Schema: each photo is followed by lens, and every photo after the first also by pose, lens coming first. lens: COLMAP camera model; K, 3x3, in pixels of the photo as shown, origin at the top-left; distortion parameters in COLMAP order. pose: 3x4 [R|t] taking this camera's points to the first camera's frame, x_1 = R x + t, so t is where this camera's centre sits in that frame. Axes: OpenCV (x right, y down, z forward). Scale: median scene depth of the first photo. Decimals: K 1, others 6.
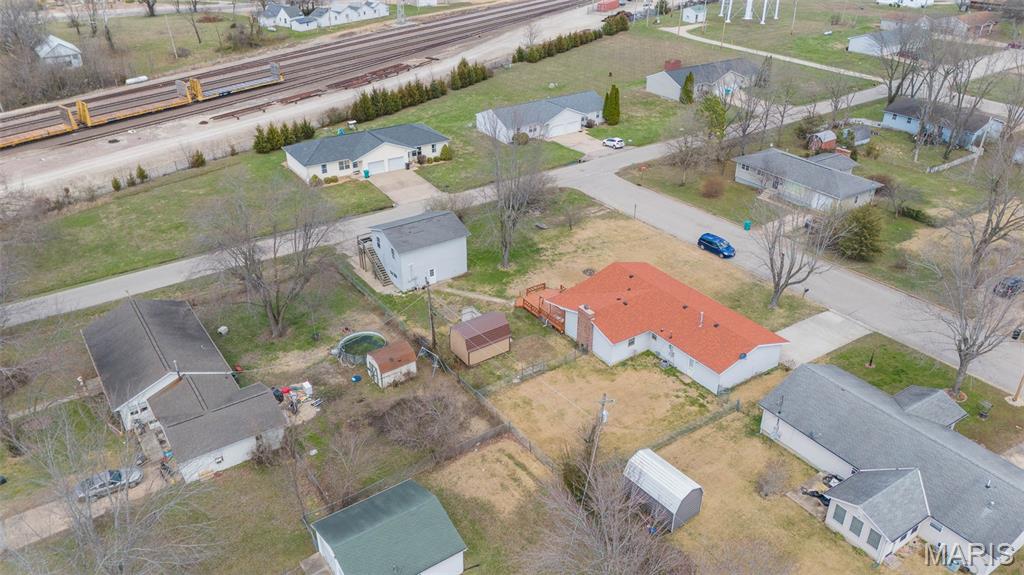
lens RADIAL K [[750.3, 0, 515.8], [0, 750.3, 286.1], [0, 0, 1]] dist [0.086918, -0.092927]
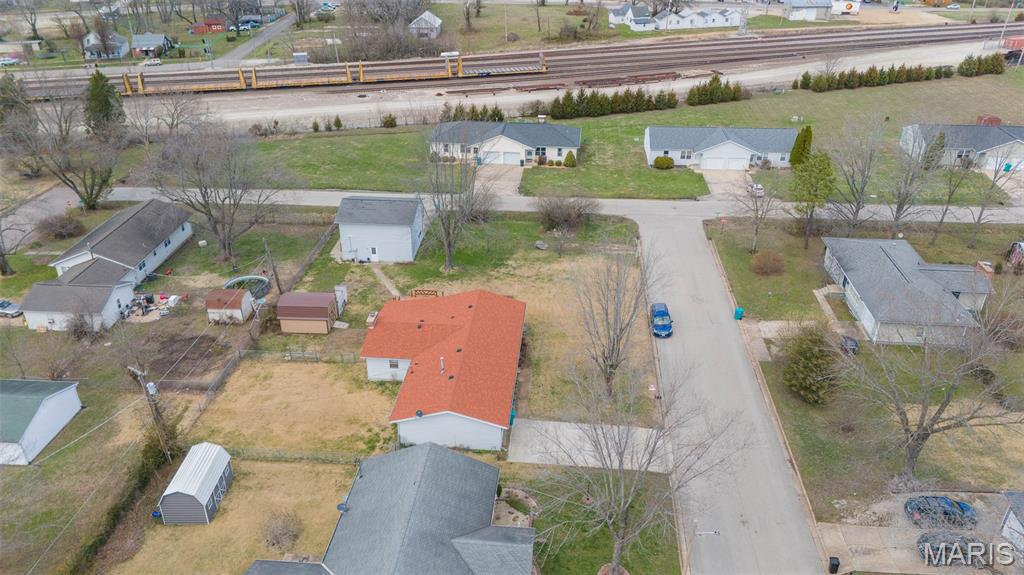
lens RADIAL K [[750.3, 0, 515.8], [0, 750.3, 286.1], [0, 0, 1]] dist [0.086918, -0.092927]
pose [[0.779489, 0.298757, -0.550583, 0.439567], [-0.302646, 0.949164, 0.086563, -0.084423], [0.548455, 0.099157, 0.830280, 0.169448]]
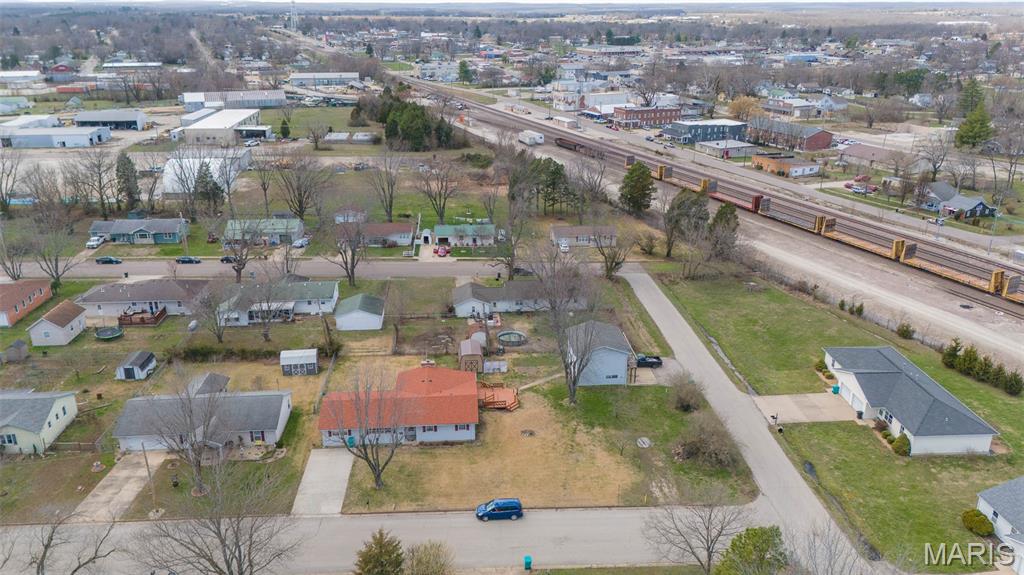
lens RADIAL K [[750.3, 0, 515.8], [0, 750.3, 286.1], [0, 0, 1]] dist [0.086918, -0.092927]
pose [[-0.497166, 0.298968, -0.814521, 0.664019], [-0.422368, 0.736632, 0.528184, -0.529629], [0.757912, 0.606623, -0.239954, 0.801594]]
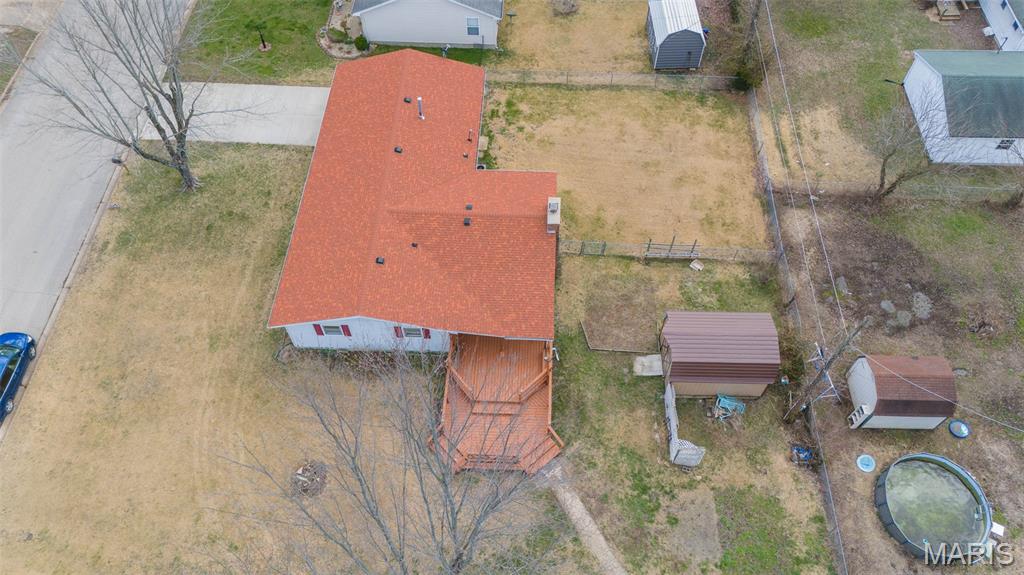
lens RADIAL K [[750.3, 0, 515.8], [0, 750.3, 286.1], [0, 0, 1]] dist [0.086918, -0.092927]
pose [[-0.804006, -0.490668, 0.335885, -0.053167], [0.290491, 0.168762, 0.941878, -0.275802], [-0.518834, 0.854847, 0.006849, 0.610543]]
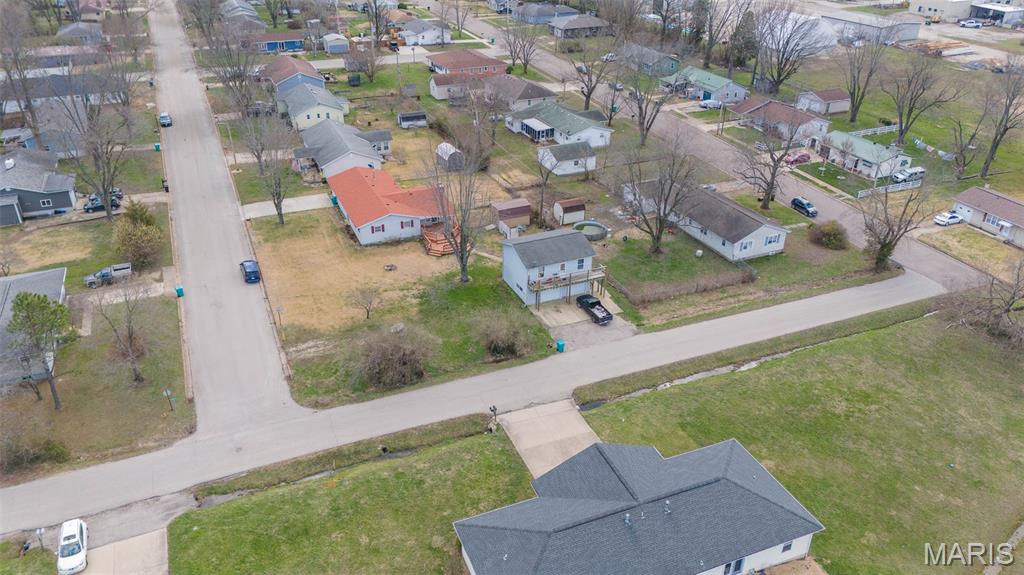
lens RADIAL K [[734.9, 0, 519.2], [0, 734.9, 300.4], [0, 0, 1]] dist [0.086183, -0.077475]
pose [[-0.983549, -0.099991, 0.150442, -0.176652], [0.077532, 0.518541, 0.851531, -0.631933], [-0.163156, 0.849186, -0.502258, 1.105046]]
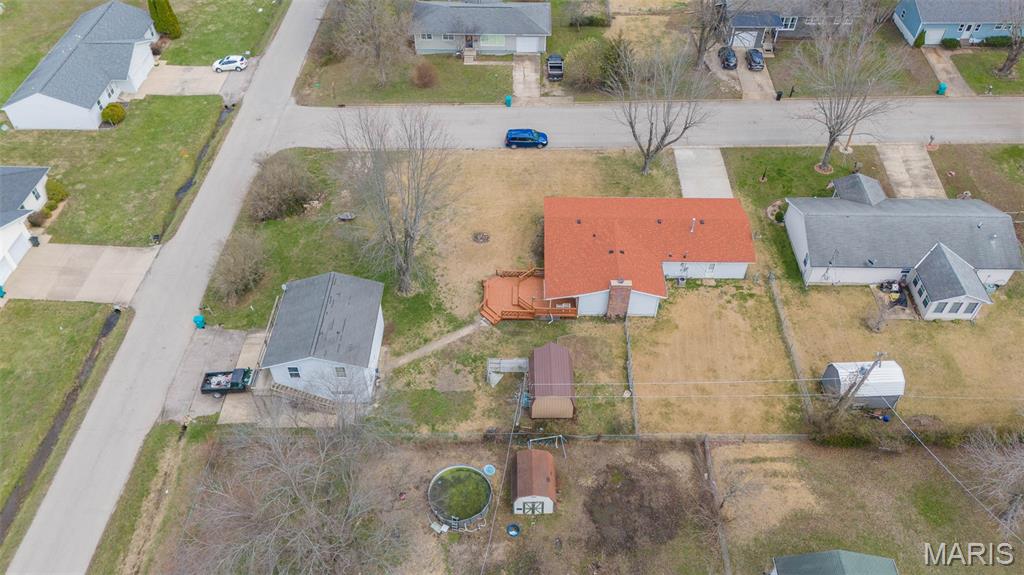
lens RADIAL K [[734.9, 0, 519.2], [0, 734.9, 300.4], [0, 0, 1]] dist [0.086183, -0.077475]
pose [[0.573892, -0.598594, 0.558868, -0.280716], [0.400091, 0.800389, 0.446435, -0.229862], [-0.714545, -0.032608, 0.698829, 0.268672]]
